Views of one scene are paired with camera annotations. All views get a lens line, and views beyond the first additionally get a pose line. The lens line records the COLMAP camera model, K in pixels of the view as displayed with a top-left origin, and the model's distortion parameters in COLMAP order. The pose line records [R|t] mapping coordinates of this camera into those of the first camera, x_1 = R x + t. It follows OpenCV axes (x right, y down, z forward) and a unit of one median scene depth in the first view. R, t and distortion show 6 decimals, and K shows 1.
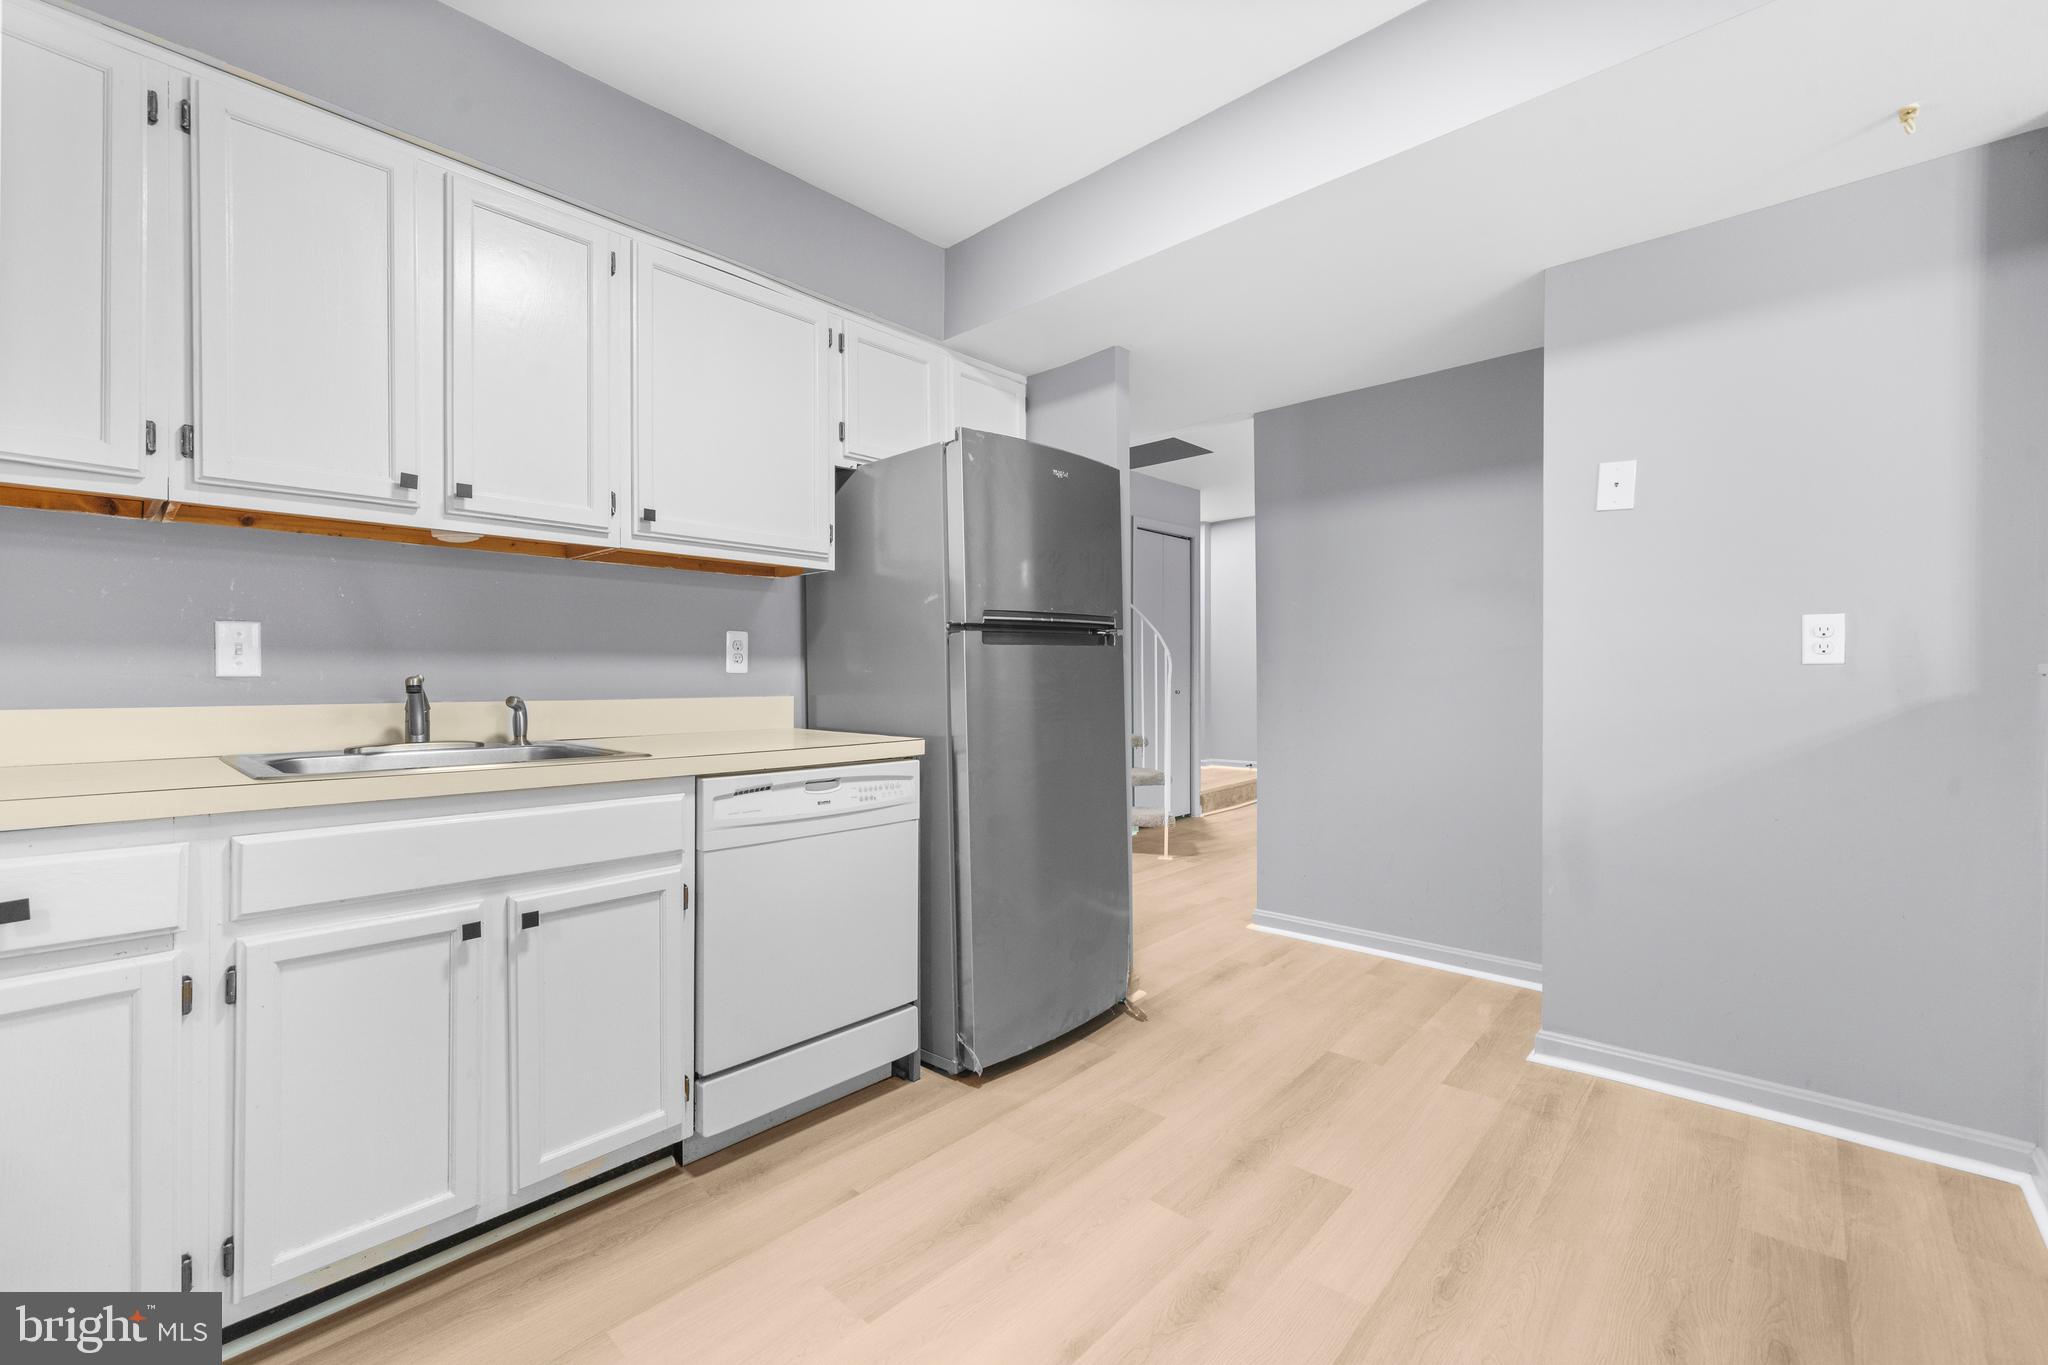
lens RADIAL K [[839.3, 0, 1002.0], [0, 839.3, 672.7], [0, 0, 1]] dist [-0.017774, 0.000568]
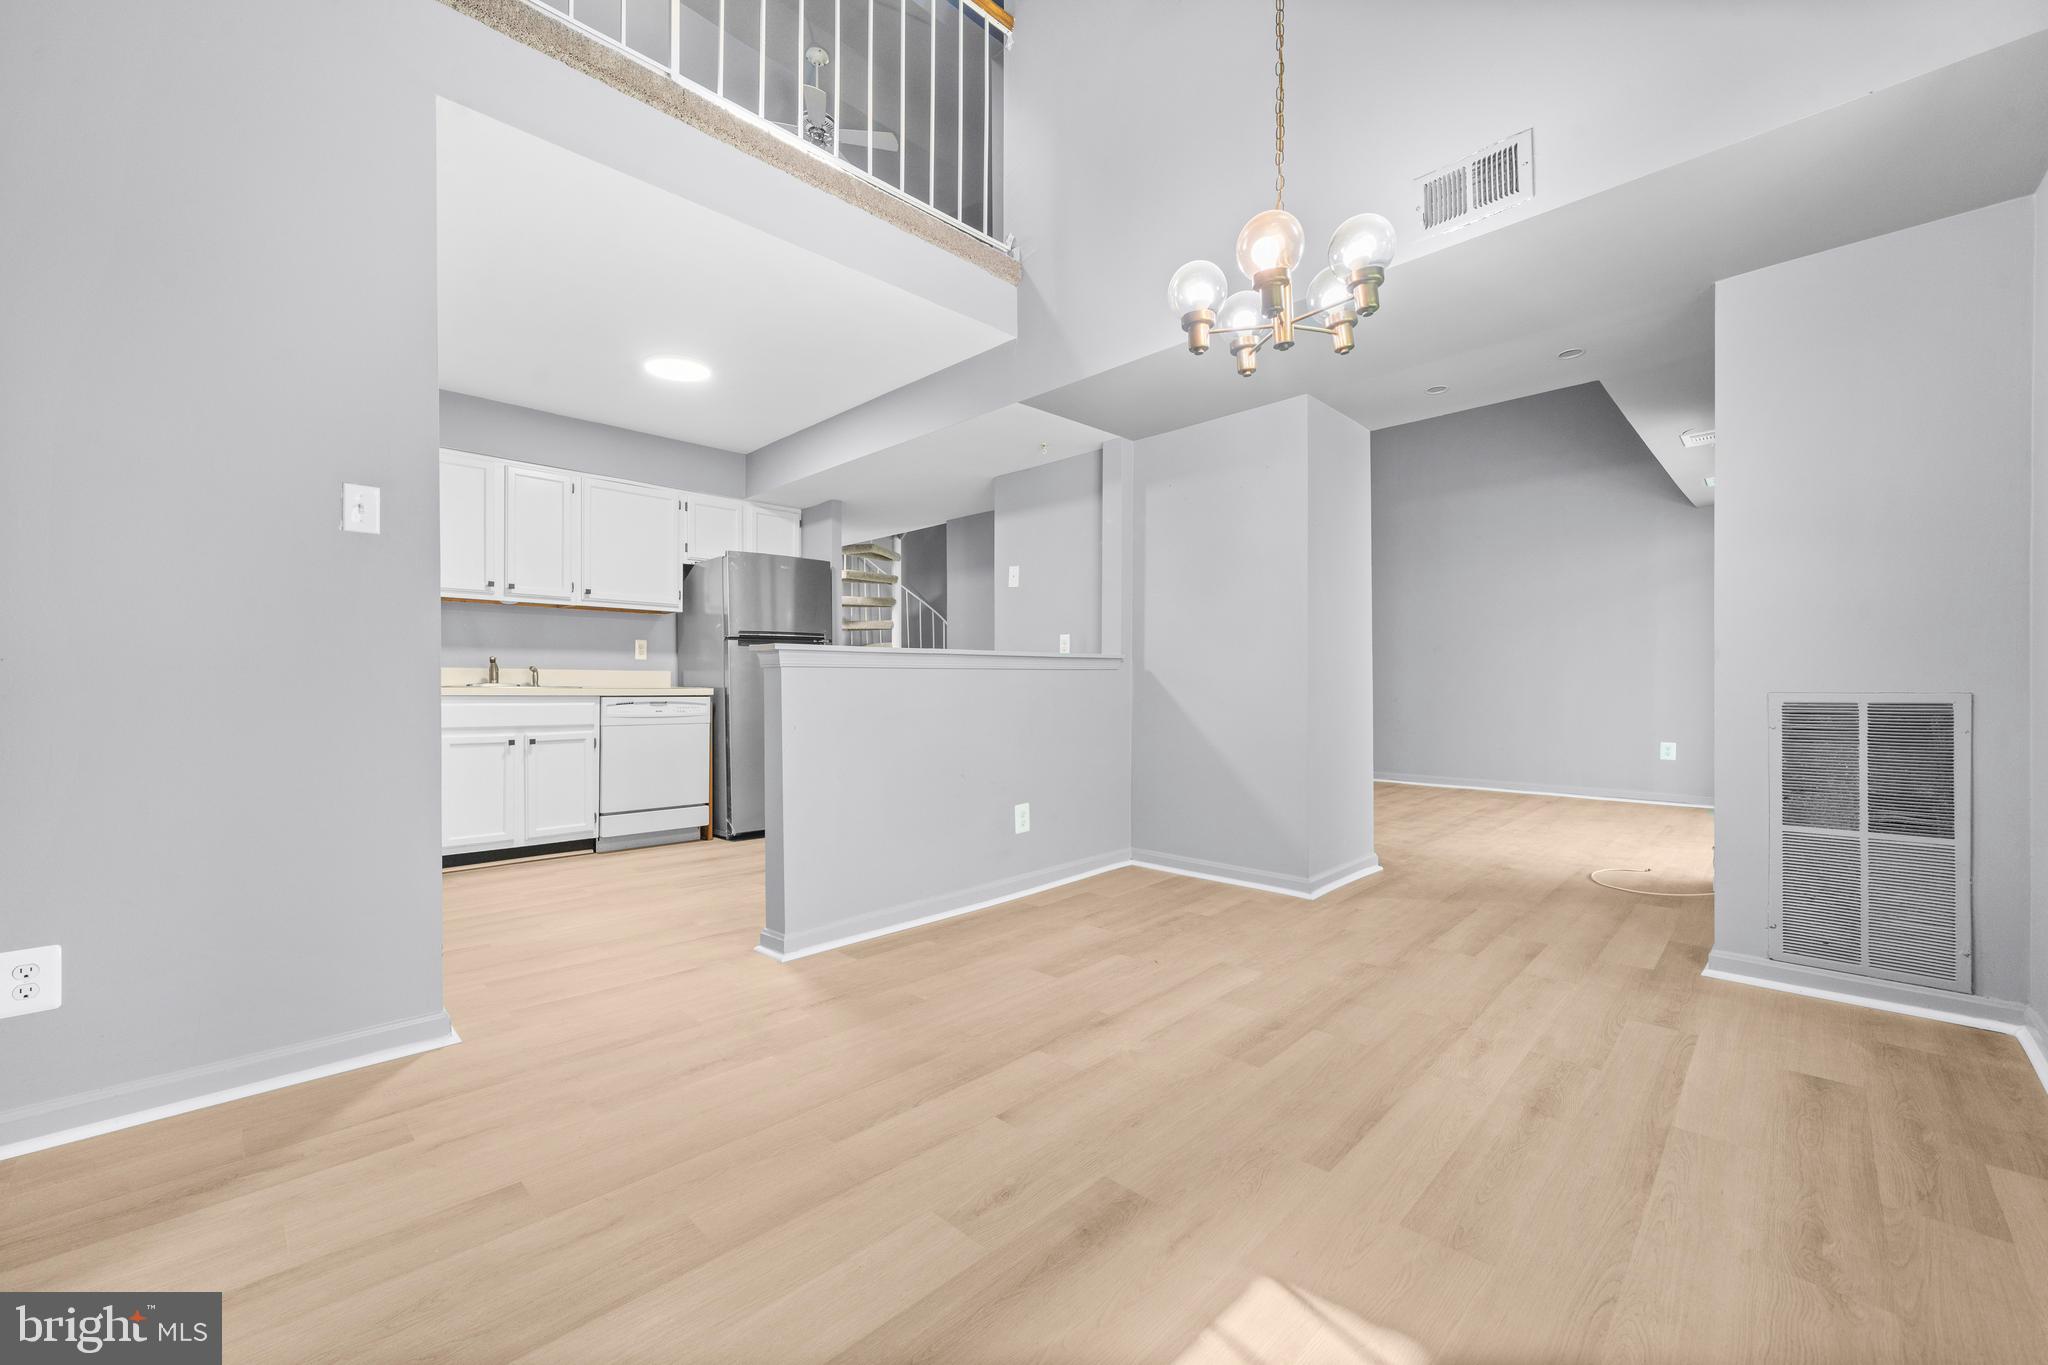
lens RADIAL K [[799.8, 0, 1024.0], [0, 799.8, 682.5], [0, 0, 1]] dist [-0.024771, -0.000465]
pose [[0.999775, 0.005944, -0.020343, 0.860020], [-0.005890, 0.999979, 0.002701, 0.058415], [0.020359, -0.002580, 0.999789, -1.231353]]
